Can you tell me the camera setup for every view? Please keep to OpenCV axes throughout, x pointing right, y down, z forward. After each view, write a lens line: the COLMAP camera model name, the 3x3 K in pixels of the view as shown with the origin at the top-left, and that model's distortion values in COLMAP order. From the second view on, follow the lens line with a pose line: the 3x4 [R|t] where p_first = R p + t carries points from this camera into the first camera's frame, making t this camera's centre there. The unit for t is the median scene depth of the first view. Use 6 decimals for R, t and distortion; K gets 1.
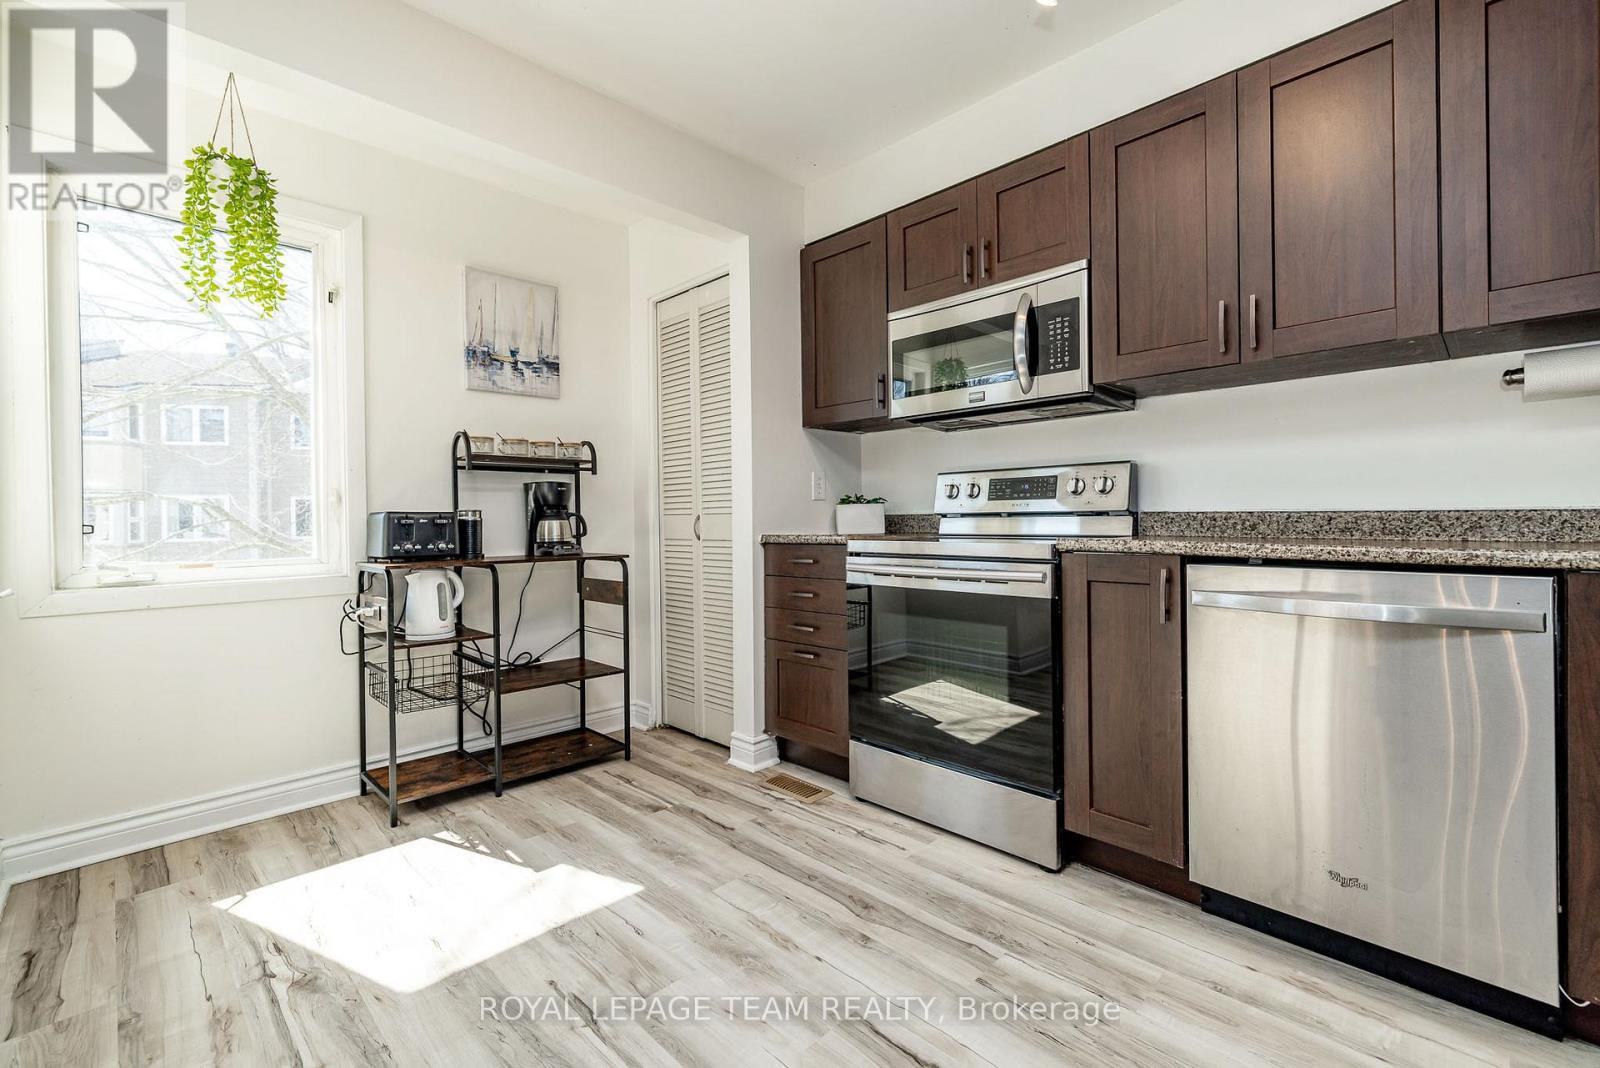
lens RADIAL K [[688.4, 0, 798.4], [0, 688.4, 520.6], [0, 0, 1]] dist [0.007042, 0.000518]
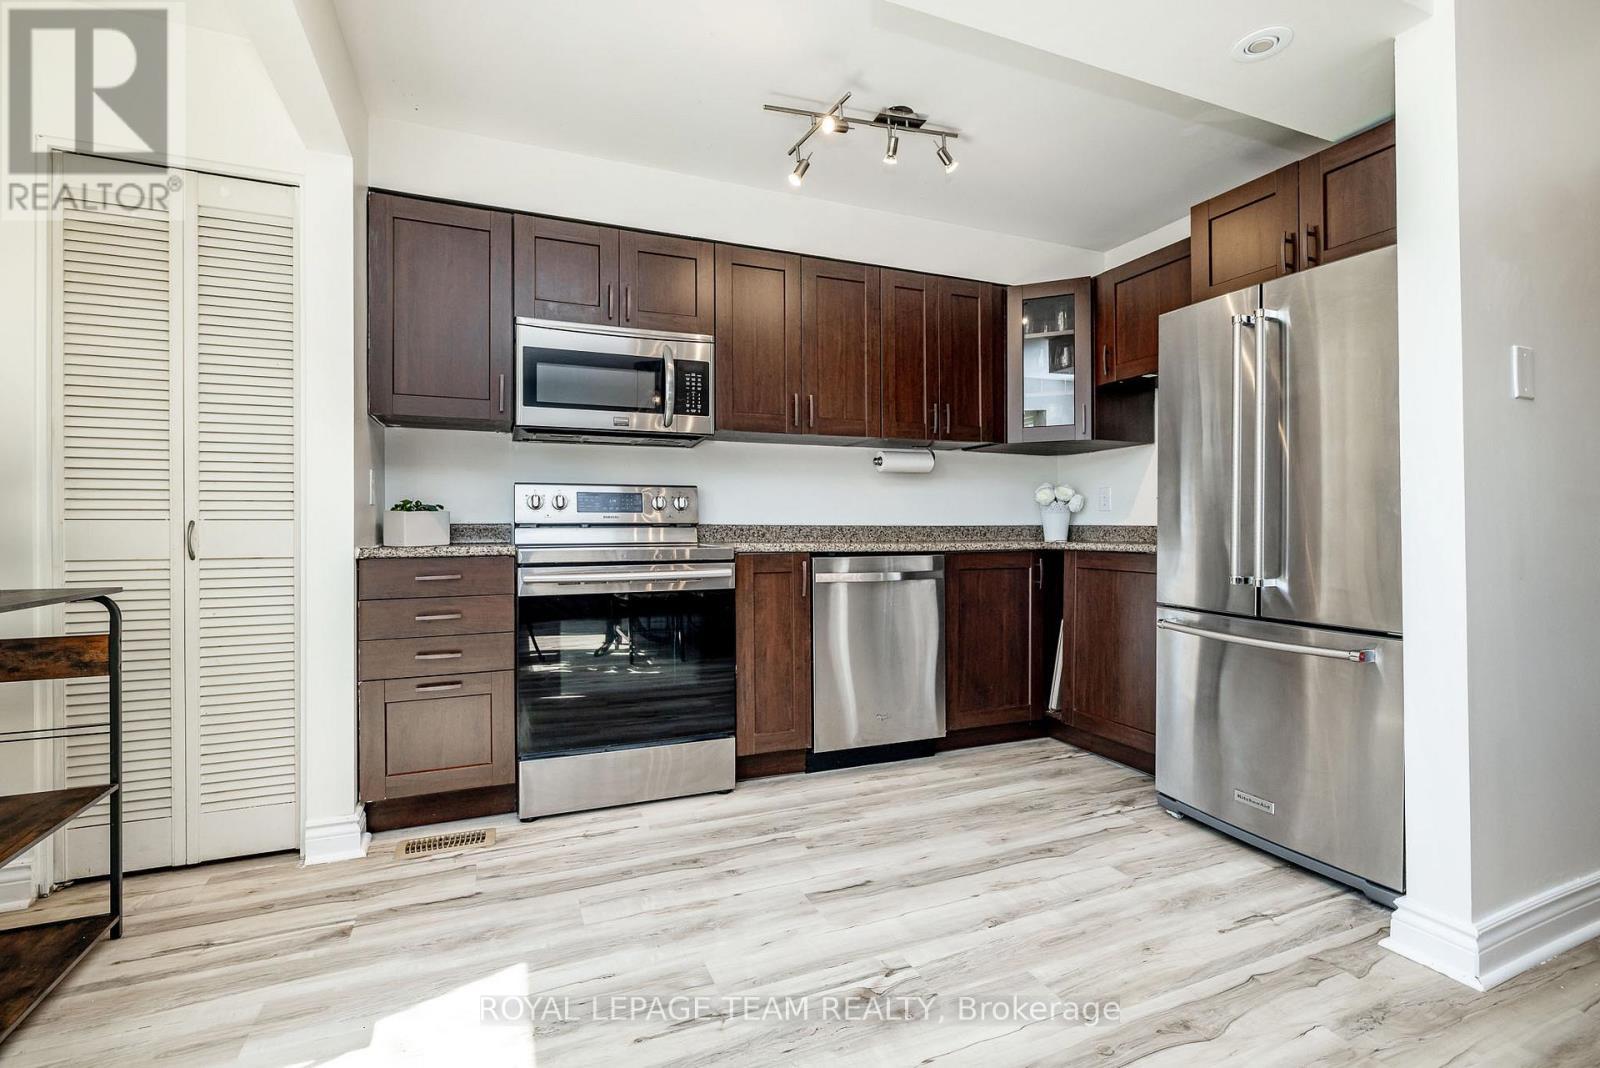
lens RADIAL K [[724.8, 0, 796.3], [0, 724.8, 524.5], [0, 0, 1]] dist [-0.002897, -0.000048]
pose [[0.379522, 0.008914, 0.925140, -0.705579], [-0.001171, 0.999957, -0.009155, 0.000712], [-0.925182, 0.002391, 0.379516, 0.271118]]
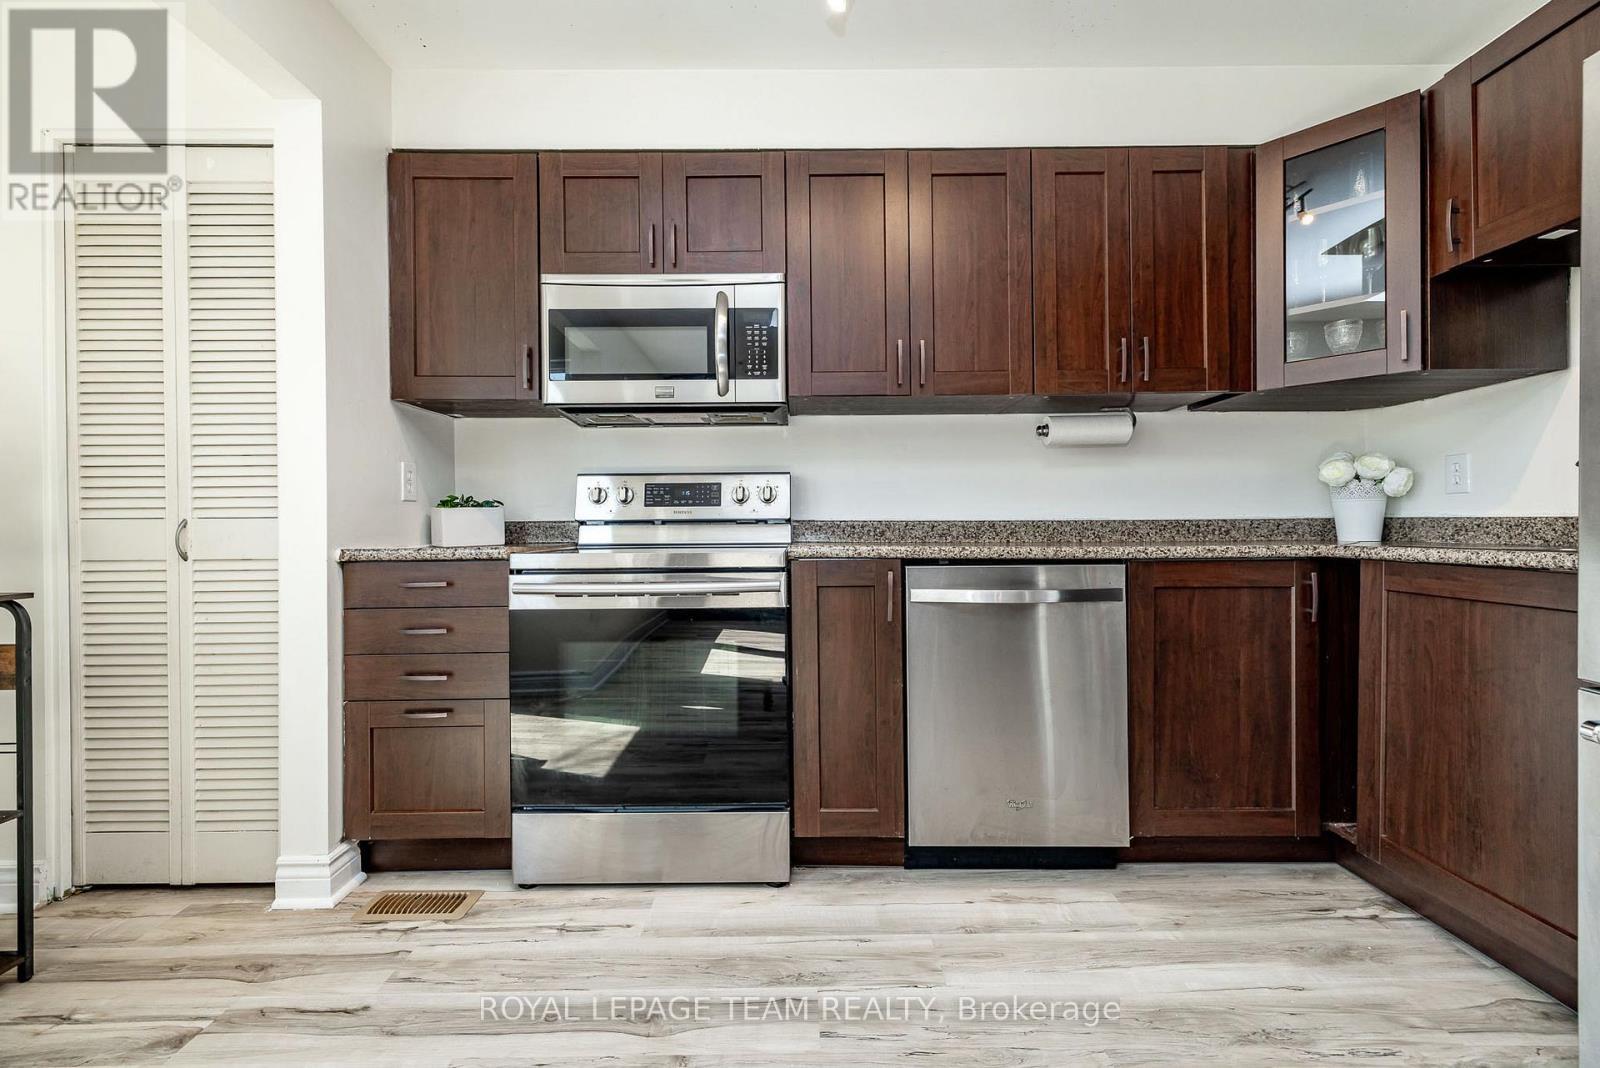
lens RADIAL K [[675.5, 0, 800.8], [0, 675.5, 524.2], [0, 0, 1]] dist [0.003932, -0.000094]
pose [[0.700125, 0.003576, 0.714012, -0.240690], [0.001684, 0.999976, -0.006659, 0.000804], [-0.714019, 0.005864, 0.700102, 0.240398]]
